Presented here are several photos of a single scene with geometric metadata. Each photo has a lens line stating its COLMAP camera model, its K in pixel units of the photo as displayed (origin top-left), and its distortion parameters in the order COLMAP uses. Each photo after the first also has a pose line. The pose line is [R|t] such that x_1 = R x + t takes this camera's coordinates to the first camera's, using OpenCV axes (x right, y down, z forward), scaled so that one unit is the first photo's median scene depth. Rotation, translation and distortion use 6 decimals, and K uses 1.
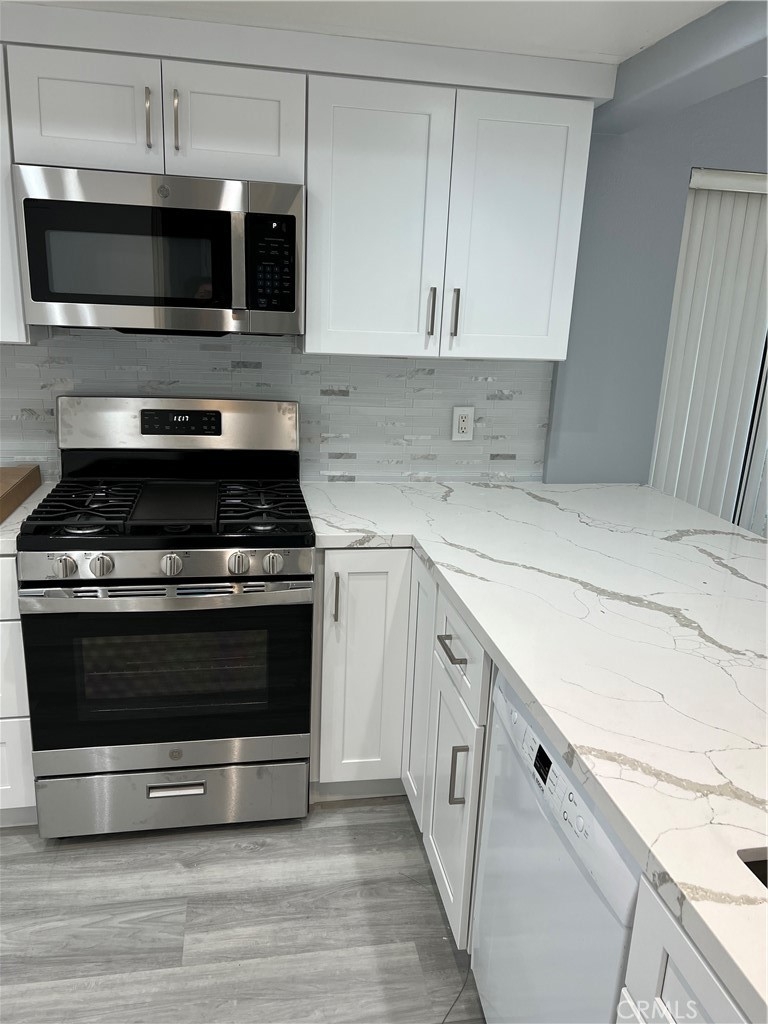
lens RADIAL K [[769.5, 0, 379.1], [0, 769.5, 508.1], [0, 0, 1]] dist [0.045621, -0.001867]
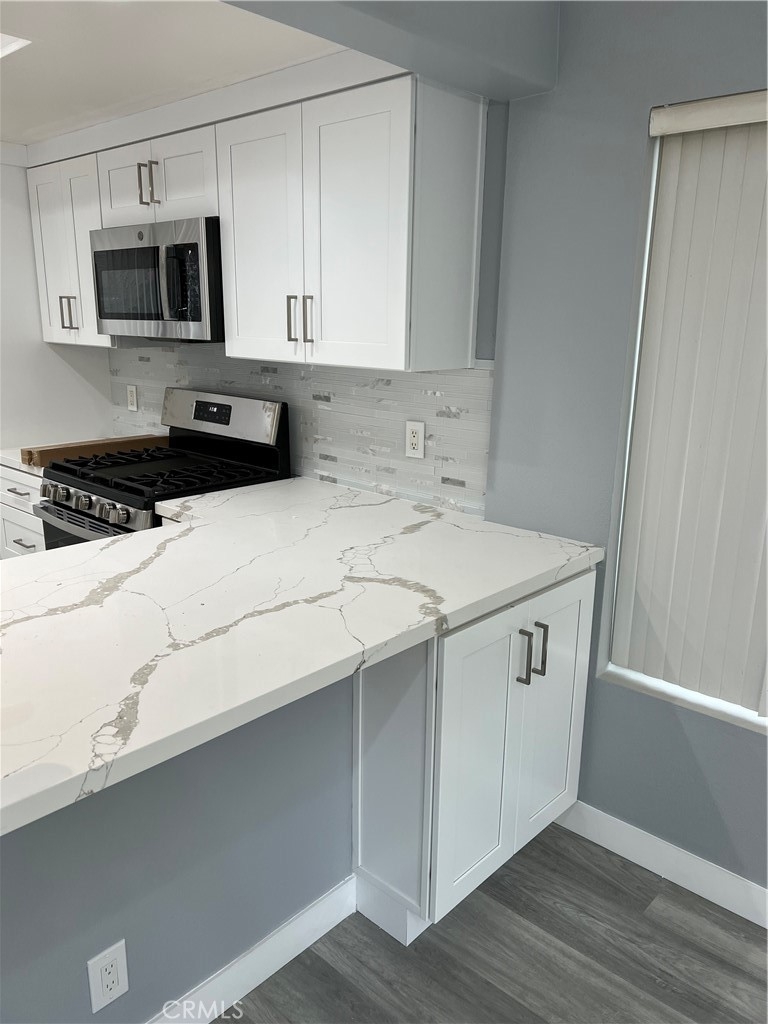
lens RADIAL K [[769.5, 0, 379.4], [0, 769.5, 514.4], [0, 0, 1]] dist [0.045621, -0.001867]
pose [[0.600349, 0.167989, -0.781896, 0.856209], [-0.194335, 0.979029, 0.061130, -0.071142], [0.775767, 0.115250, 0.620405, 0.406921]]
